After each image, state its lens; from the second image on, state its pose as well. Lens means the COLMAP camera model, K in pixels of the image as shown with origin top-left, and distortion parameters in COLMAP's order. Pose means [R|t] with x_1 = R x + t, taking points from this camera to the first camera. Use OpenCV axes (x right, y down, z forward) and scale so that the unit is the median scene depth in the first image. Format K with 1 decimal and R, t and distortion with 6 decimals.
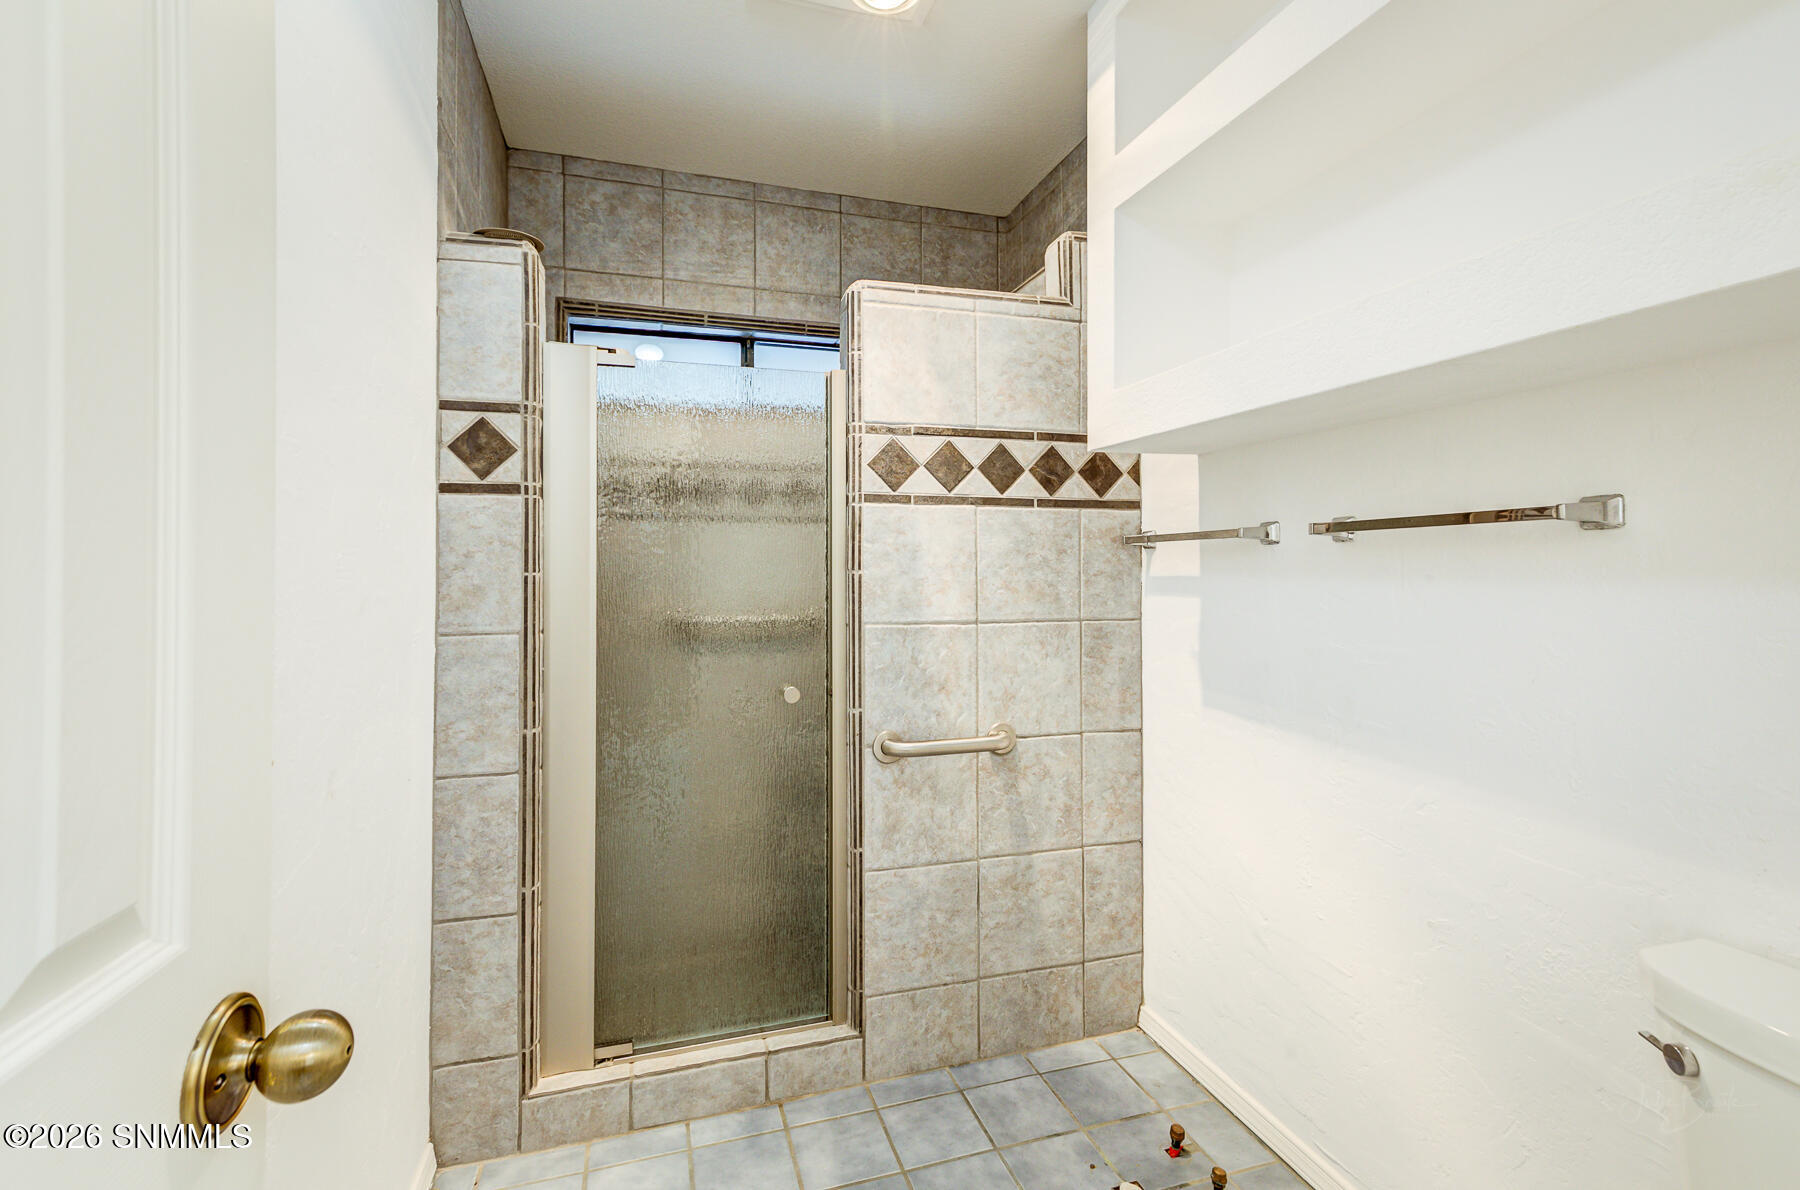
lens RADIAL K [[819.7, 0, 900.3], [0, 819.7, 553.5], [0, 0, 1]] dist [0.001474, 0.000205]
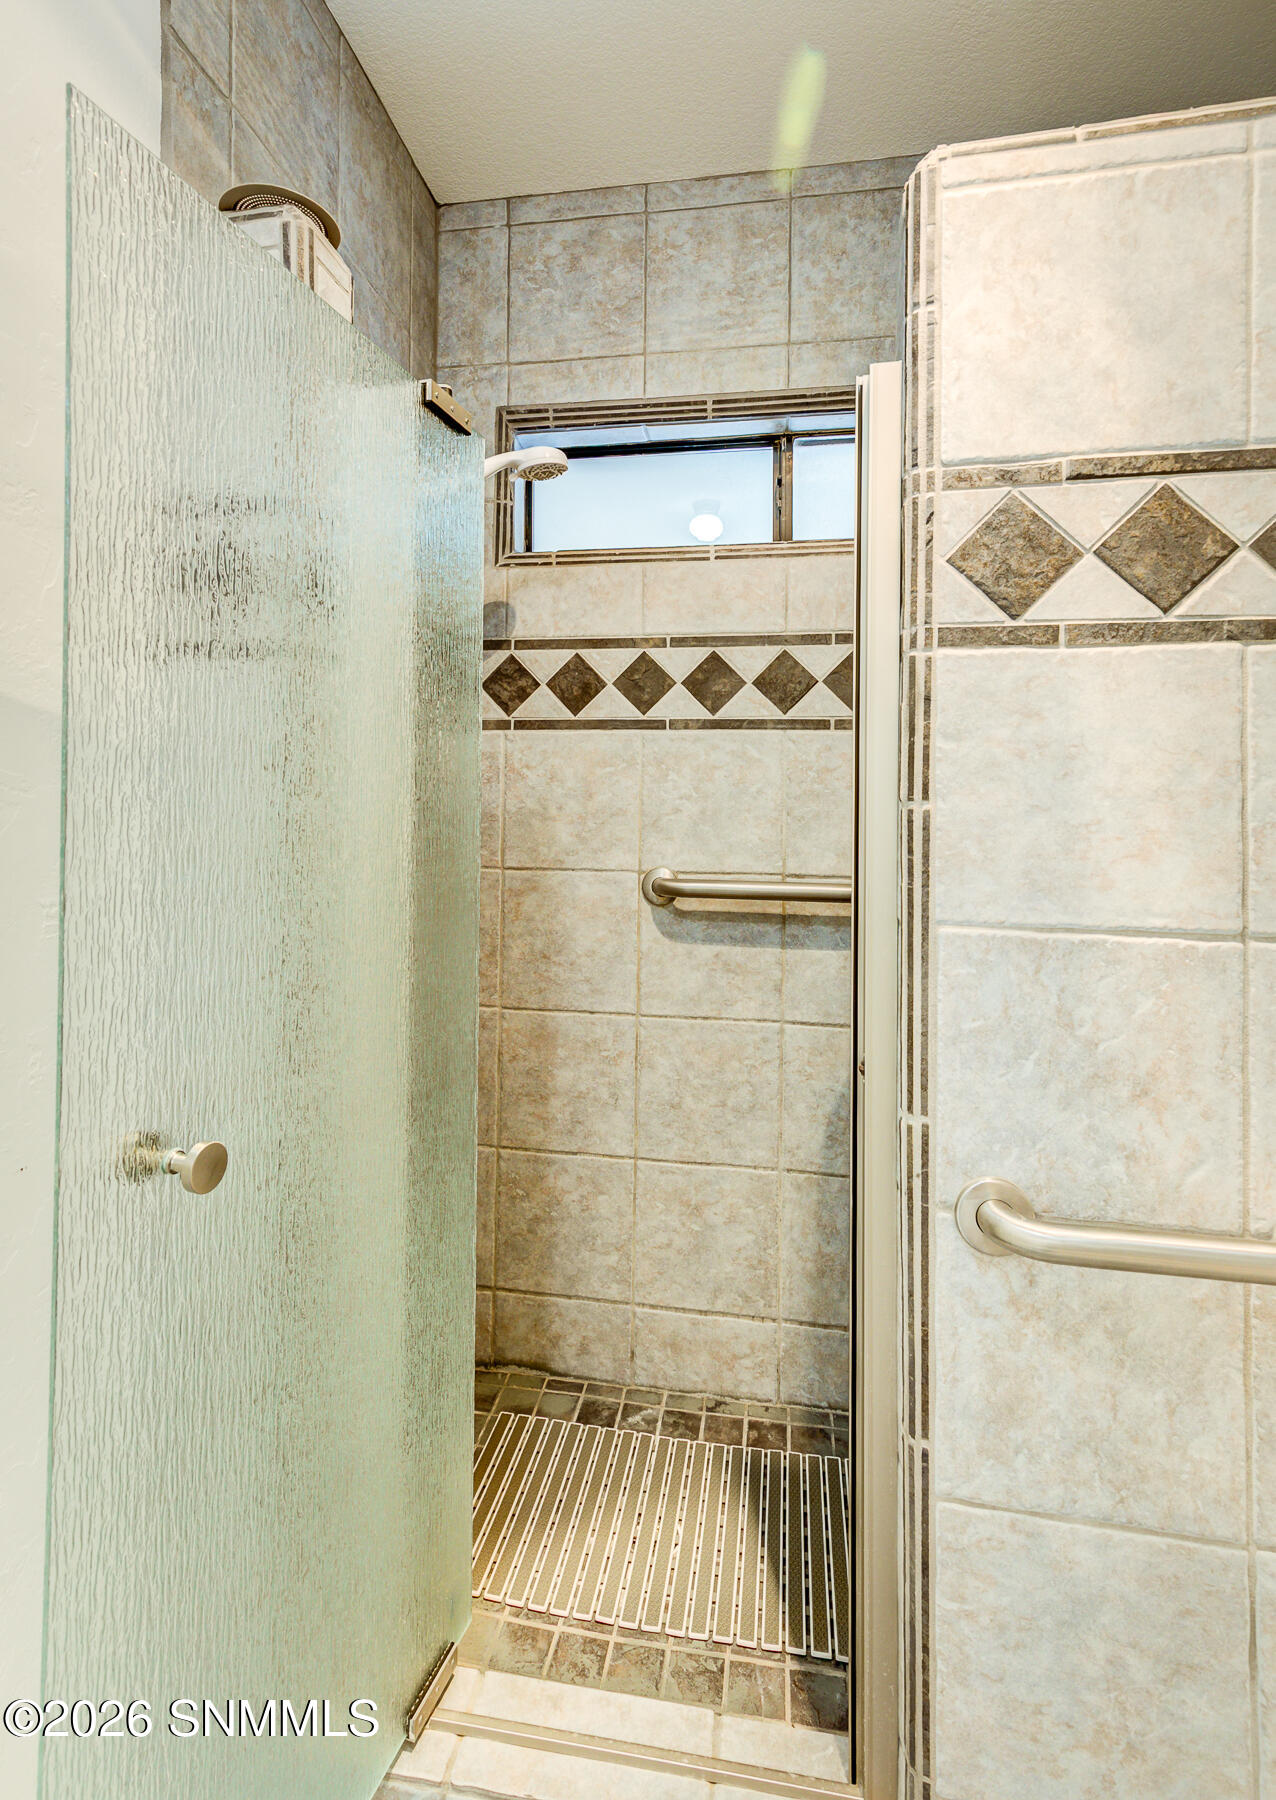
lens RADIAL K [[863.5, 0, 641.1], [0, 863.5, 802.9], [0, 0, 1]] dist [0.014529, 0.000884]
pose [[0.891283, 0.006133, -0.453406, 0.023511], [-0.005098, 0.999981, 0.003506, 0.019224], [0.453418, -0.000814, 0.891297, 0.487597]]
